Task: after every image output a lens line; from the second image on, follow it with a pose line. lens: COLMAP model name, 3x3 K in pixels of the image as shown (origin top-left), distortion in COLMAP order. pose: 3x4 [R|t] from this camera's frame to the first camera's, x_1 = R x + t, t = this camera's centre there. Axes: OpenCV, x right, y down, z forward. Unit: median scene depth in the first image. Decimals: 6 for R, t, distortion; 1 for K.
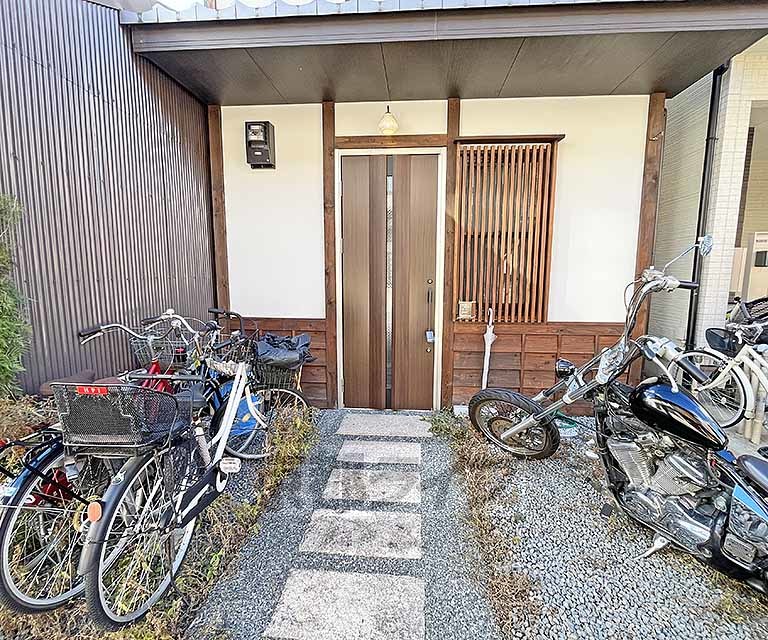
lens RADIAL K [[357.9, 0, 392.9], [0, 357.9, 317.2], [0, 0, 1]] dist [-0.002805, -0.000067]
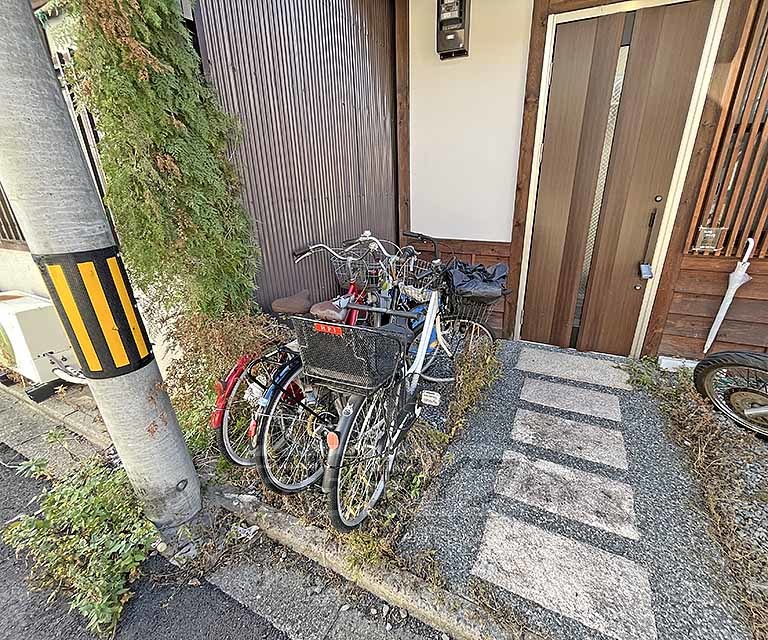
lens RADIAL K [[348.6, 0, 410.9], [0, 348.6, 318.9], [0, 0, 1]] dist [-0.002309, -0.000330]
pose [[0.936207, 0.113475, -0.332625, -0.133914], [-0.029659, 0.968575, 0.246949, -0.022935], [0.350194, -0.221330, 0.910152, 0.096506]]
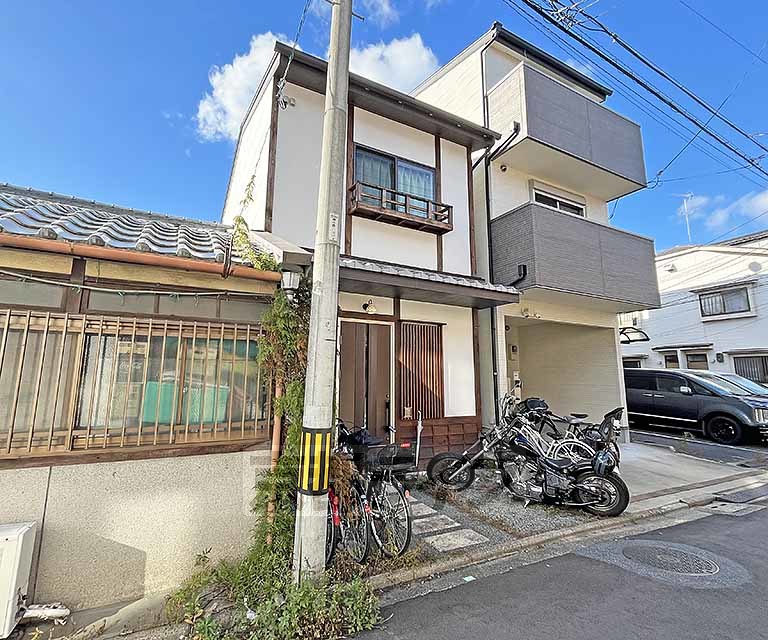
lens RADIAL K [[374.7, 0, 366.2], [0, 374.7, 319.1], [0, 0, 1]] dist [-0.002232, -0.000562]
pose [[0.857935, 0.086257, 0.506466, -1.066295], [0.054465, 0.964979, -0.256610, -0.002300], [-0.510863, 0.247739, 0.823191, -0.585821]]
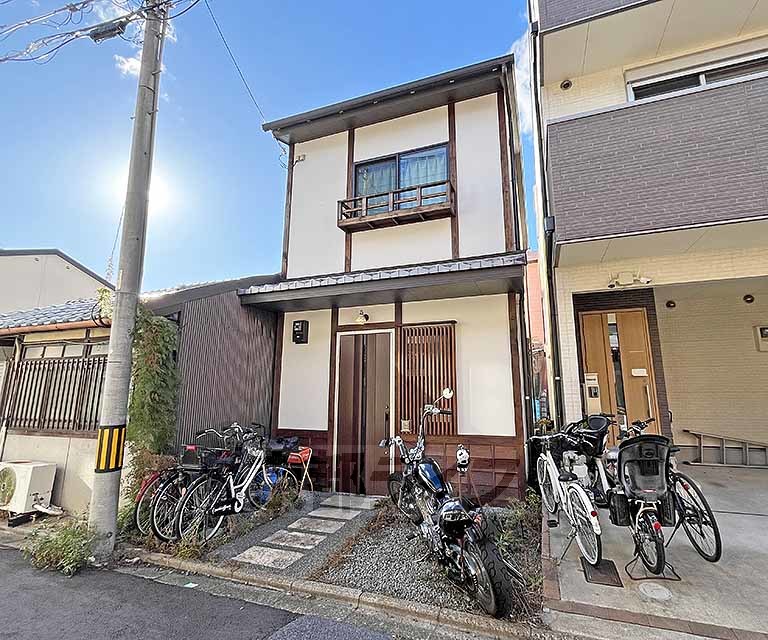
lens RADIAL K [[371.6, 0, 410.4], [0, 371.6, 323.0], [0, 0, 1]] dist [-0.002093, 0.000033]
pose [[0.965913, -0.057517, -0.252395, 0.756985], [-0.020266, 0.955210, -0.295235, 0.033670], [0.258071, 0.290286, 0.921484, -0.724489]]
